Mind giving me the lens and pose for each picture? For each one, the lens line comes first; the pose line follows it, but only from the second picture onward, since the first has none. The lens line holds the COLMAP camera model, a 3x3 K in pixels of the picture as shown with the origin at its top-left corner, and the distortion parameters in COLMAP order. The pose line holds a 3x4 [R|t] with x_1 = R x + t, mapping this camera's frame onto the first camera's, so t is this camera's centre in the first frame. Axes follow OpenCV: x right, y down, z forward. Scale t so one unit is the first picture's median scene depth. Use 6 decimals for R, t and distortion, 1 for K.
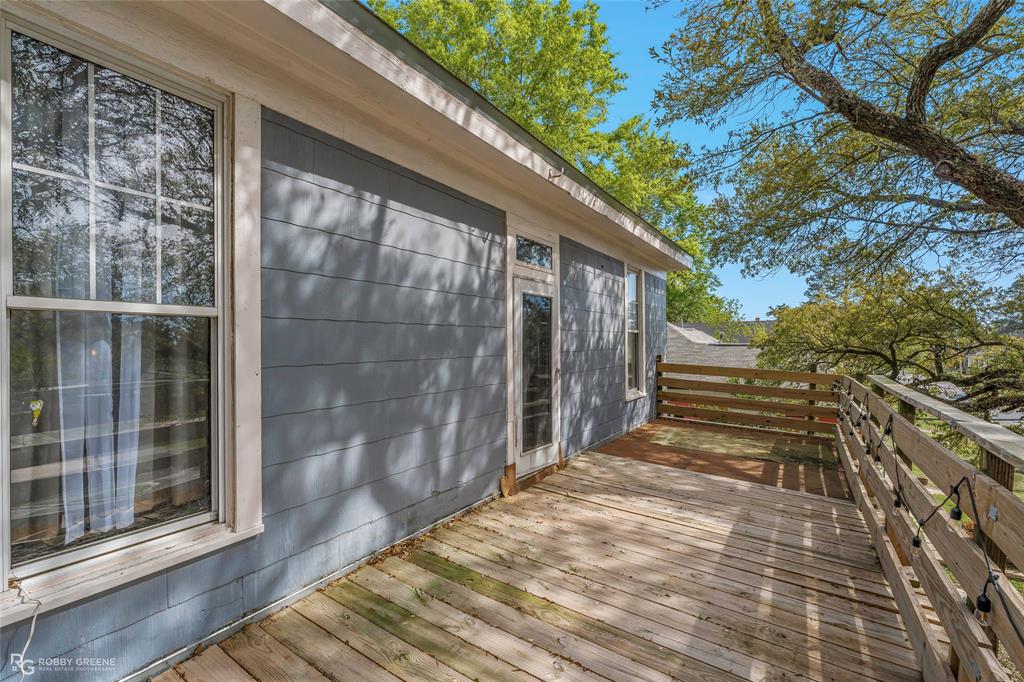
lens RADIAL K [[471.8, 0, 512.0], [0, 471.8, 341.0], [0, 0, 1]] dist [-0.001146, -0.000015]
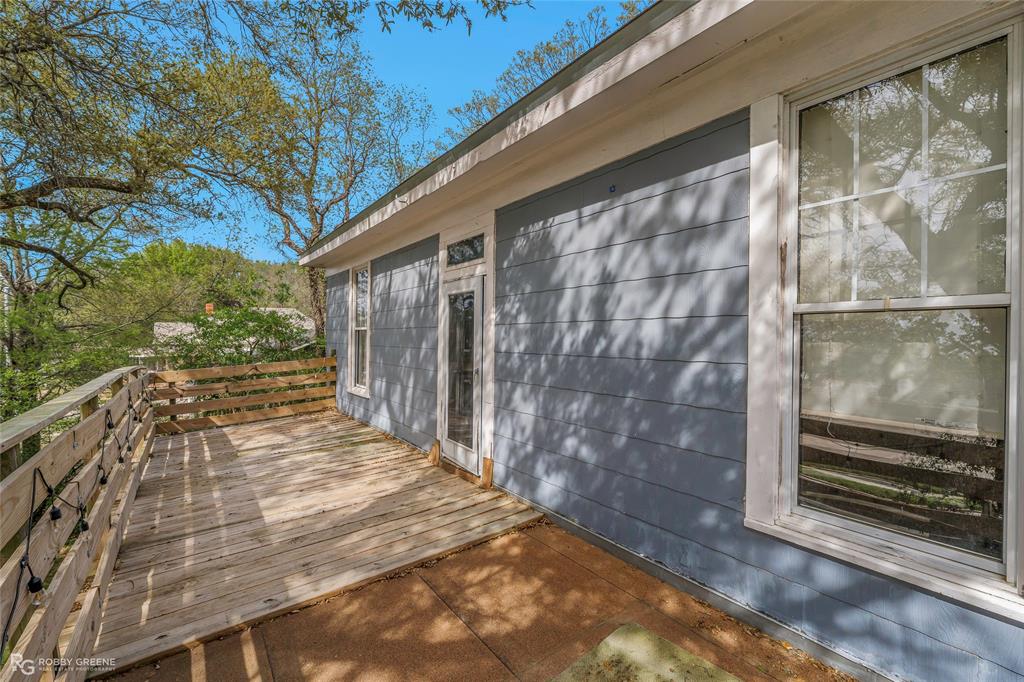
lens RADIAL K [[472.5, 0, 512.0], [0, 472.5, 341.0], [0, 0, 1]] dist [-0.034090, 0.000122]
pose [[-0.402540, -0.001229, -0.915402, 1.023932], [-0.013482, 0.999899, 0.004587, -0.000603], [0.915303, 0.014188, -0.402515, 1.650830]]
